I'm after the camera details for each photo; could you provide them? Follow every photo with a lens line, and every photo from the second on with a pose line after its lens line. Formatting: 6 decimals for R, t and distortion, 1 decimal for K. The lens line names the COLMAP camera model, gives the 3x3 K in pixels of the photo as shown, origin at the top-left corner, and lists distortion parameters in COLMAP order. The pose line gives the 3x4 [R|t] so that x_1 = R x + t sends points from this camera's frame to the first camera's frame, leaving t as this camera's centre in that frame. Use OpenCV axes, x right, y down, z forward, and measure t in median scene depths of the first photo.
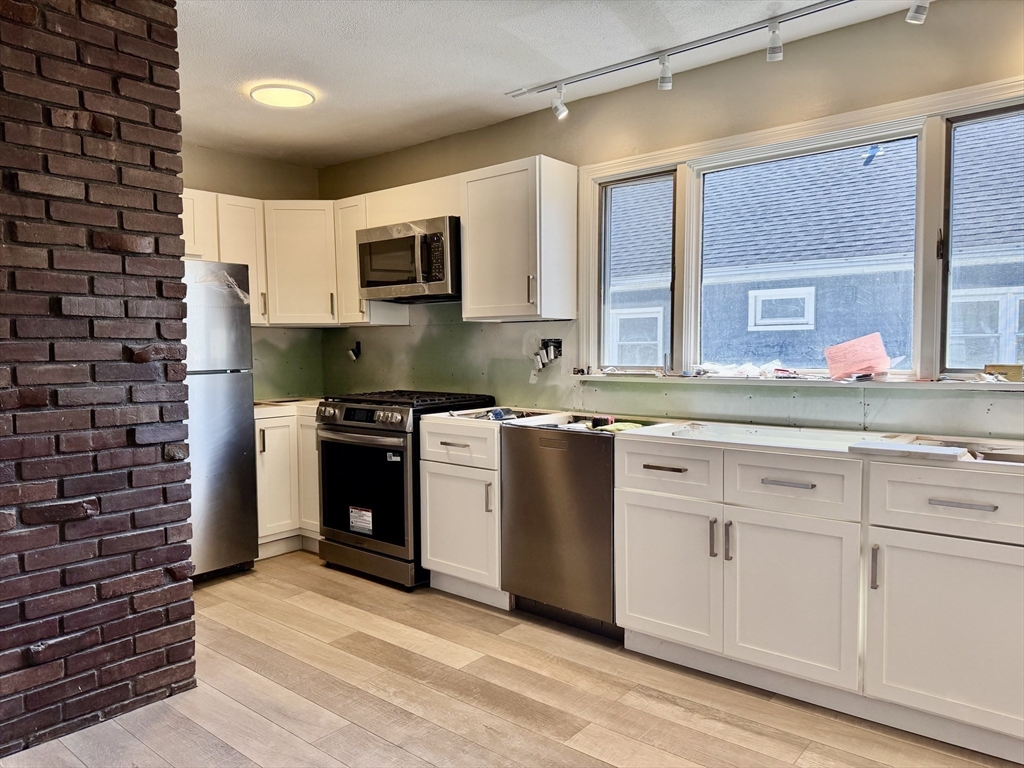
lens RADIAL K [[724.6, 0, 509.1], [0, 724.6, 386.6], [0, 0, 1]] dist [0.050318, -0.064580]
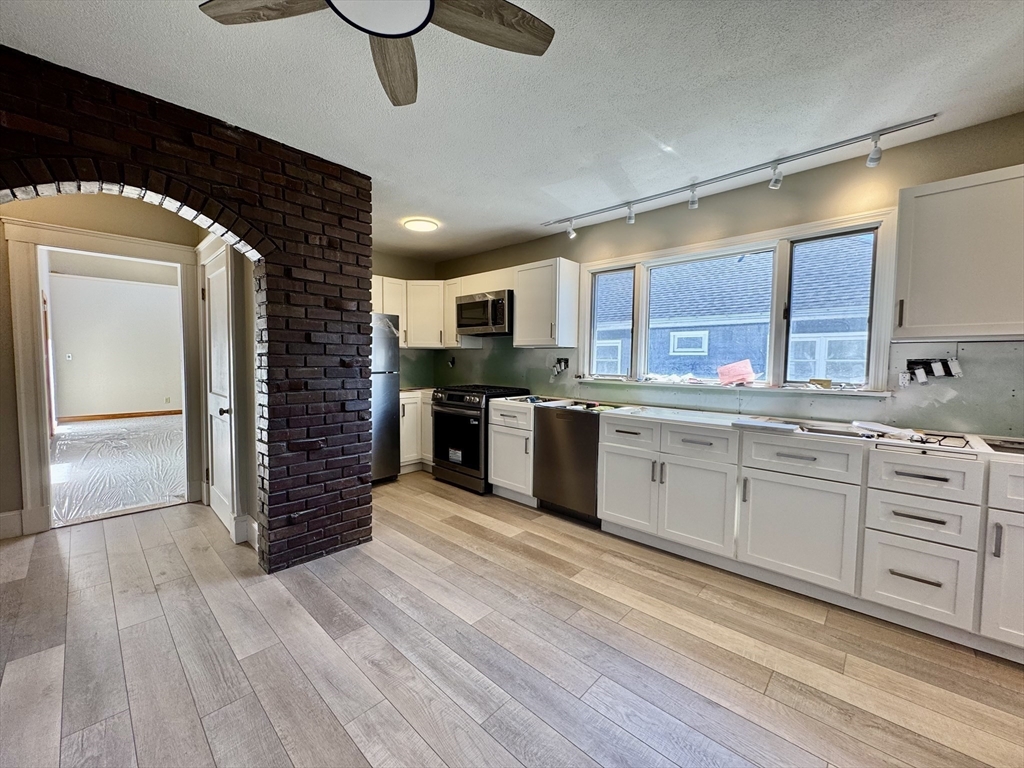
lens RADIAL K [[411.0, 0, 506.9], [0, 411.0, 382.3], [0, 0, 1]] dist [-0.008453, 0.001416]
pose [[0.998293, 0.023507, -0.053462, -0.033385], [-0.023550, 0.999723, -0.000176, -0.004177], [0.053443, 0.001434, 0.998570, -0.036961]]
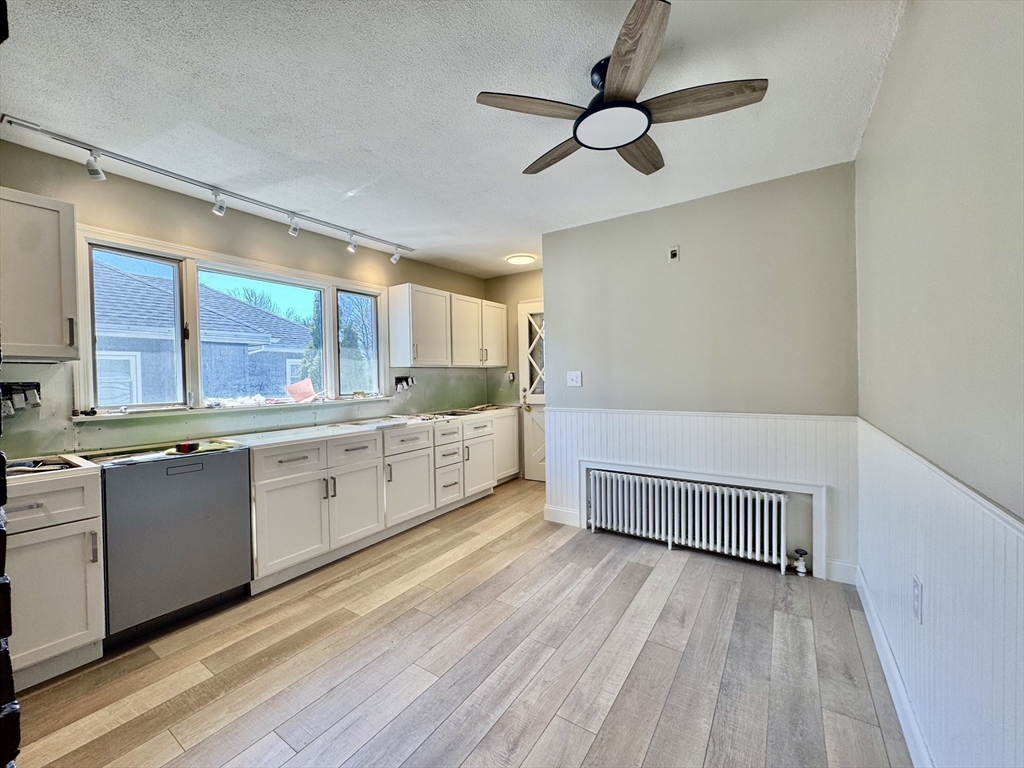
lens RADIAL K [[411.0, 0, 515.9], [0, 411.0, 379.3], [0, 0, 1]] dist [-0.008453, 0.001416]
pose [[-0.126679, 0.006535, 0.991922, -0.768007], [0.073775, 0.997271, 0.002852, -0.033960], [-0.989197, 0.073540, -0.126815, 0.600690]]
